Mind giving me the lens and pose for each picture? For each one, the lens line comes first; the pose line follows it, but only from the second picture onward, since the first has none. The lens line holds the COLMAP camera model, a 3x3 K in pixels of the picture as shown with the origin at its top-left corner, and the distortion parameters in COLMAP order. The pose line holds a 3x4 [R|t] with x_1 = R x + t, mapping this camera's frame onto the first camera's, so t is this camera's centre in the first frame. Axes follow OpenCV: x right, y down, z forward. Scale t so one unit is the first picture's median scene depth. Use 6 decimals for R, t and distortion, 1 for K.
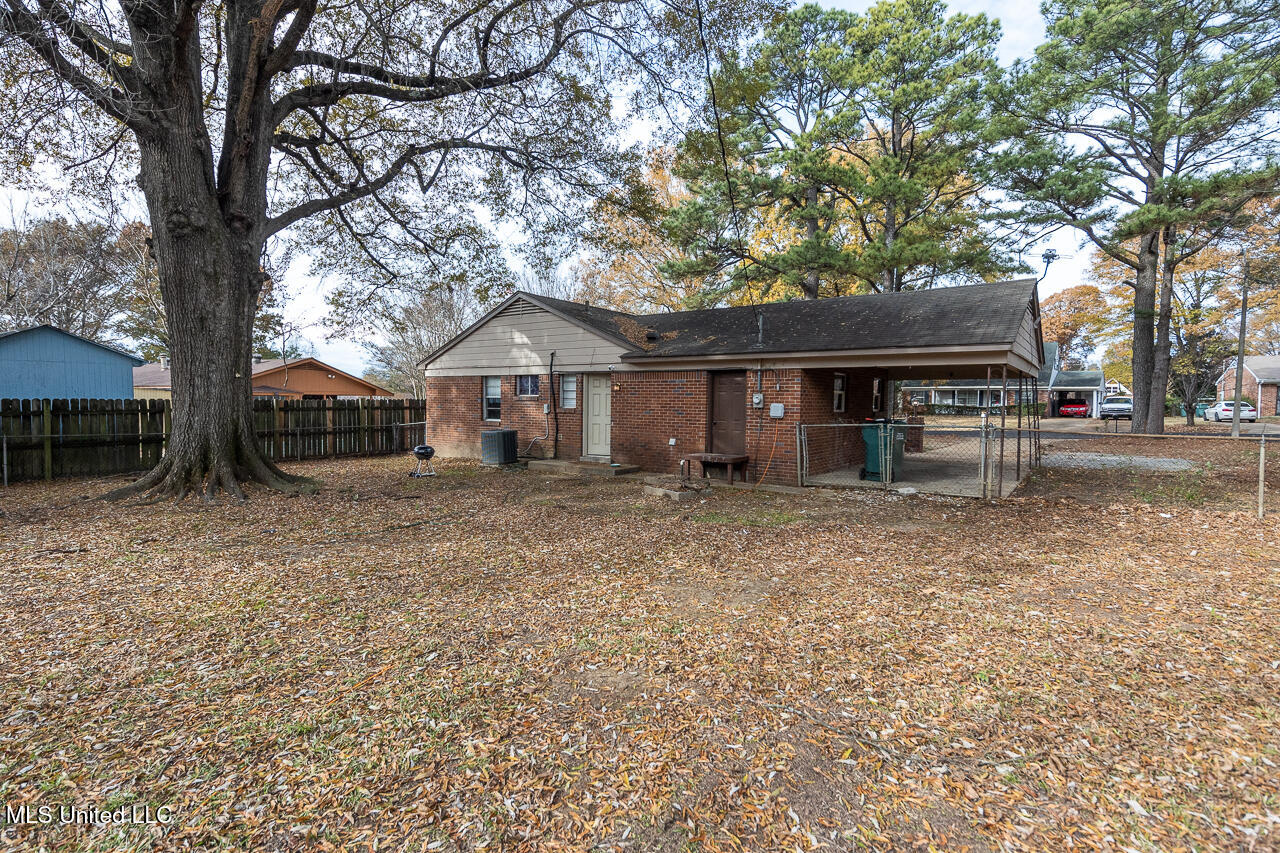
lens RADIAL K [[606.5, 0, 640.0], [0, 606.5, 426.5], [0, 0, 1]] dist [0.062619, -0.032975]
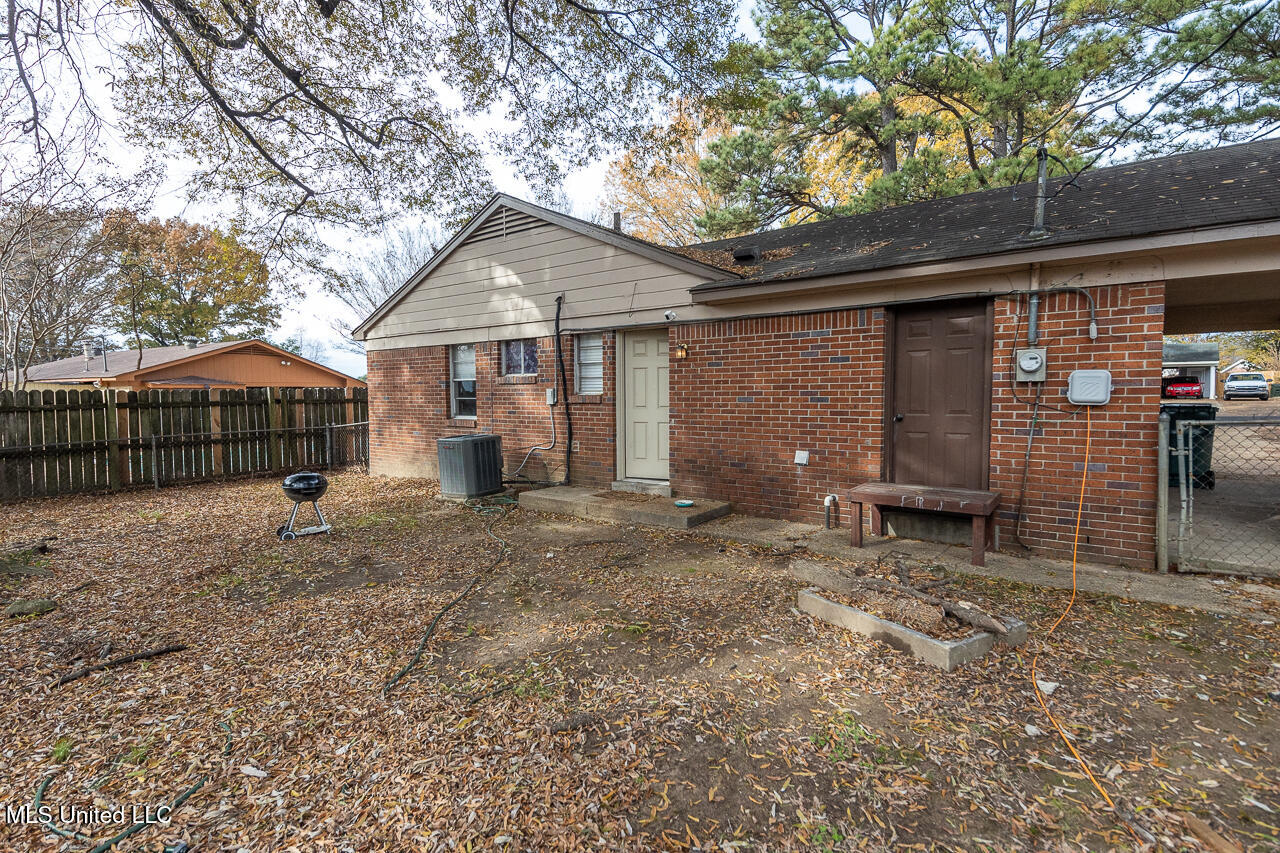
lens RADIAL K [[606.5, 0, 640.0], [0, 606.5, 426.5], [0, 0, 1]] dist [0.062619, -0.032975]
pose [[0.999471, -0.017558, -0.027393, -0.053931], [0.017978, 0.999723, 0.015162, -0.008064], [0.027119, -0.015646, 0.999510, 0.420236]]
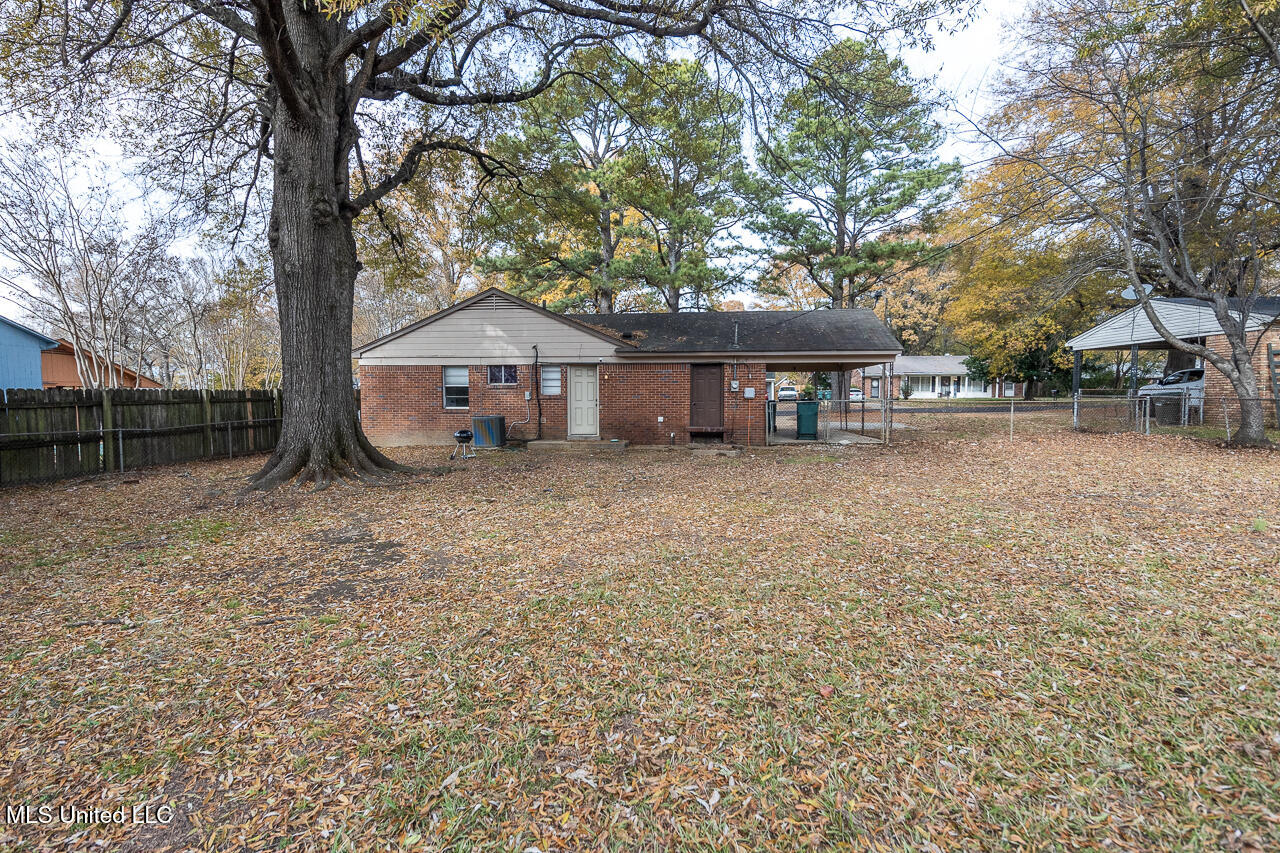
lens RADIAL K [[606.5, 0, 640.0], [0, 606.5, 426.5], [0, 0, 1]] dist [0.062619, -0.032975]
pose [[0.876321, -0.037361, 0.480277, -0.500511], [0.031274, 0.999297, 0.020672, 0.010702], [-0.480712, -0.003095, 0.876873, -0.080315]]
